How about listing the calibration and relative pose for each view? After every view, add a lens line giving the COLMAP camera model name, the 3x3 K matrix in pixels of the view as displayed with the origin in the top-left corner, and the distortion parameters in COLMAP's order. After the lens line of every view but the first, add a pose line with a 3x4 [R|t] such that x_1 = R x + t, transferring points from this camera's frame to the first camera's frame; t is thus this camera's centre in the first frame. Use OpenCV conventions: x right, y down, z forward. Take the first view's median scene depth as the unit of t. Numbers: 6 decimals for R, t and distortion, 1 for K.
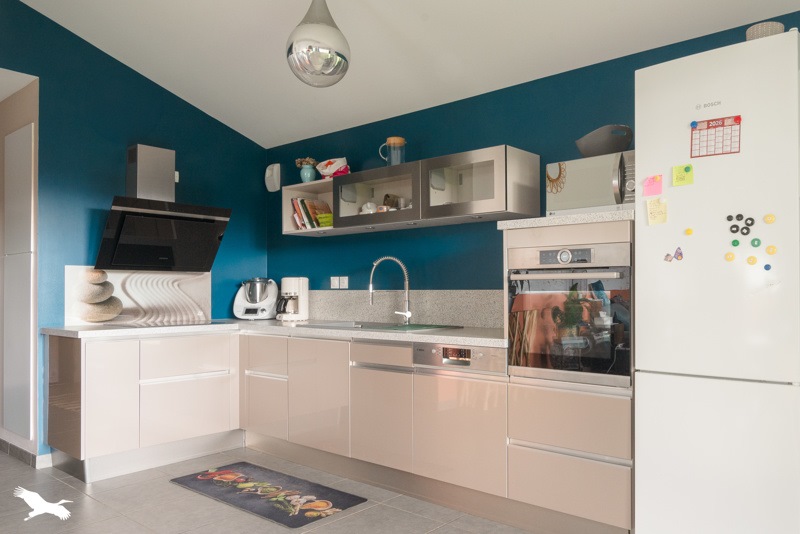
lens RADIAL K [[633.0, 0, 400.0], [0, 633.0, 267.0], [0, 0, 1]] dist [0.003515, 0.000725]
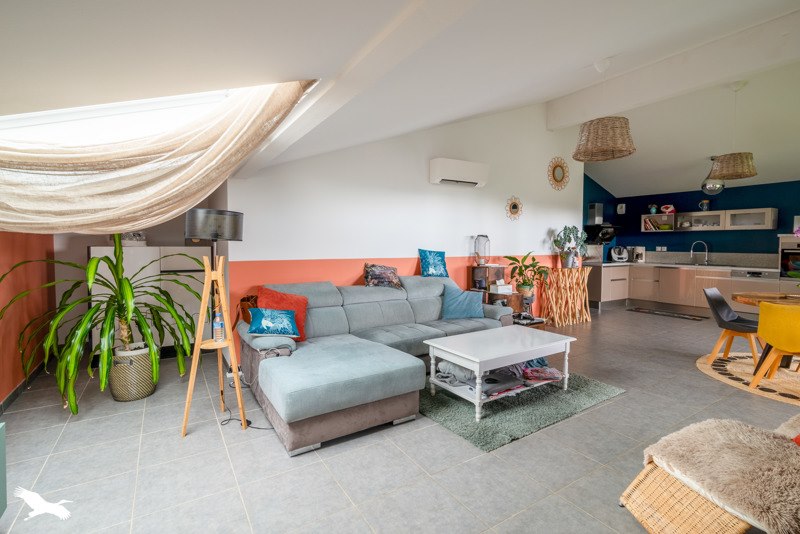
lens RADIAL K [[368.5, 0, 400.0], [0, 368.5, 267.0], [0, 0, 1]] dist [0.003061, 0.000323]
pose [[0.955564, 0.022565, -0.293918, -0.730773], [0.007087, 0.995019, 0.099433, -0.067345], [0.294698, -0.097097, 0.950645, -0.918532]]
